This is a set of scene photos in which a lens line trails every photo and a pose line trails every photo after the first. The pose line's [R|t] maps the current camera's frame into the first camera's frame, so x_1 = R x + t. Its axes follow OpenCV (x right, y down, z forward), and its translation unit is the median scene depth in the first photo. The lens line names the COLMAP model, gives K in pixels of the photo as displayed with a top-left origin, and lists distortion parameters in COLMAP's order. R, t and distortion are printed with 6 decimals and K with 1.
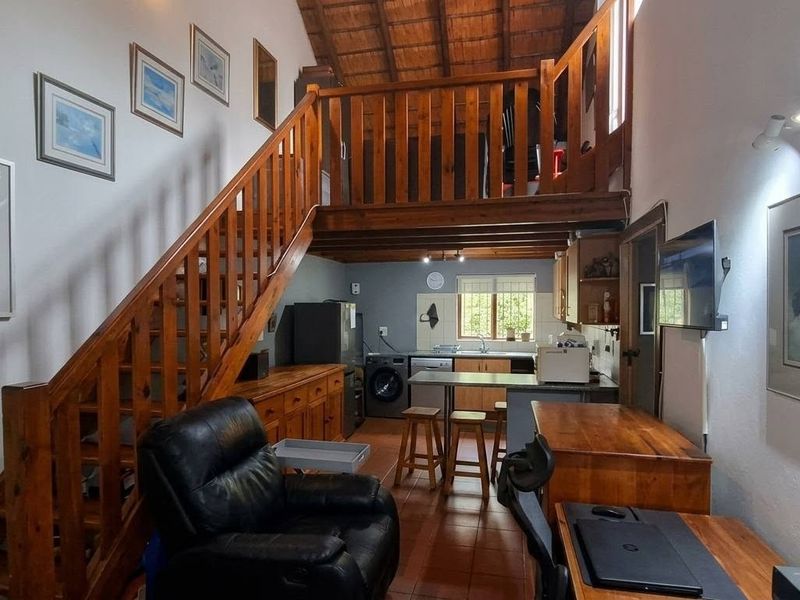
lens RADIAL K [[487.6, 0, 400.0], [0, 487.6, 300.0], [0, 0, 1]] dist [0.000839, -0.000269]
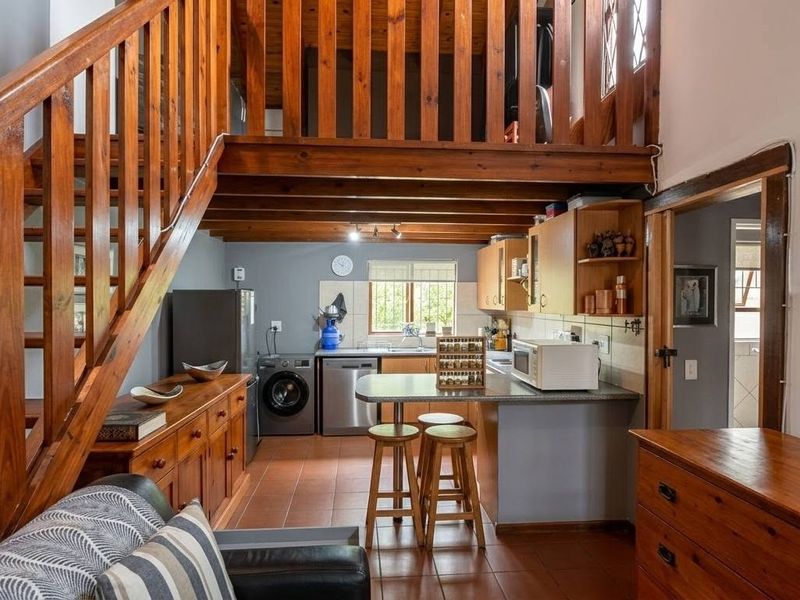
lens RADIAL K [[487.6, 0, 400.0], [0, 487.6, 300.0], [0, 0, 1]] dist [0.000839, -0.000269]
pose [[0.957210, 0.002078, 0.289386, -0.100497], [-0.005920, 0.999906, 0.012401, 0.011113], [-0.289333, -0.013583, 0.957132, 0.227778]]
